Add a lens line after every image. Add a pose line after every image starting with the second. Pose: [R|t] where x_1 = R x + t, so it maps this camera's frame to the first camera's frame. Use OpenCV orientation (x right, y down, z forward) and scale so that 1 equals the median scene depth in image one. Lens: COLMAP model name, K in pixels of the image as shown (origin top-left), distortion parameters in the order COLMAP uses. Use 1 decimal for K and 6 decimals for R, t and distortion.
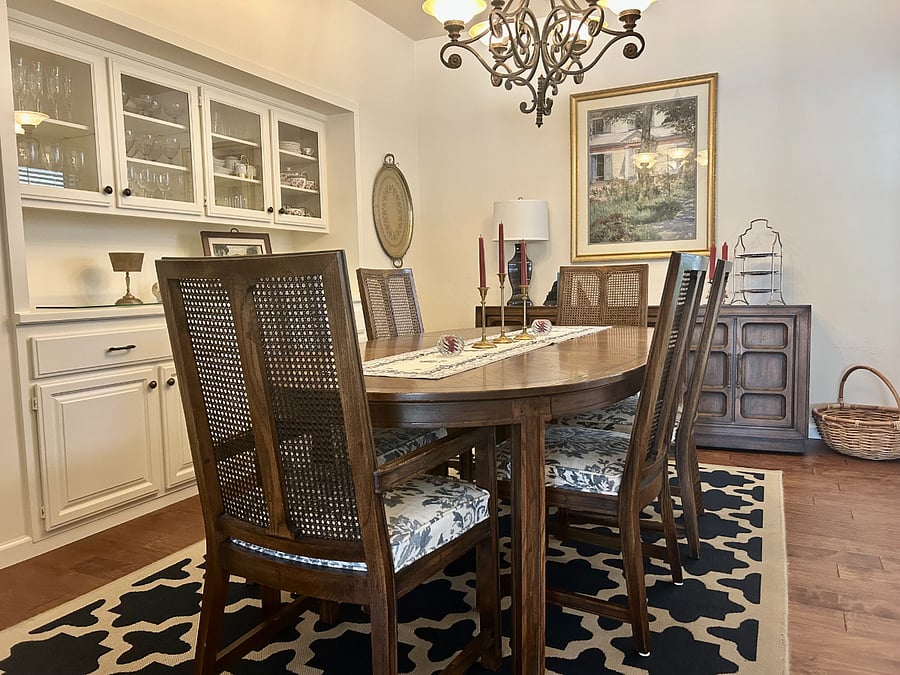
lens RADIAL K [[677.1, 0, 453.7], [0, 677.1, 338.7], [0, 0, 1]] dist [-0.000555, 0.001964]
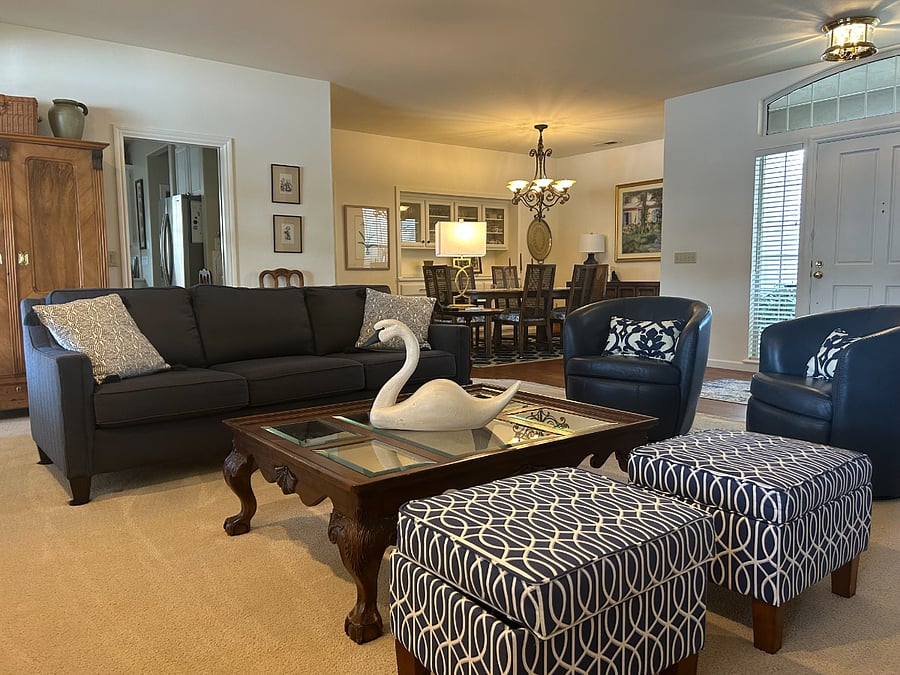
lens RADIAL K [[677.1, 0, 450.0], [0, 677.1, 336.1], [0, 0, 1]] dist [-0.000555, 0.001964]
pose [[0.881677, 0.055117, -0.468622, 0.772257], [-0.046844, 0.998472, 0.029301, 0.089312], [0.469522, -0.003882, 0.882912, -1.219171]]
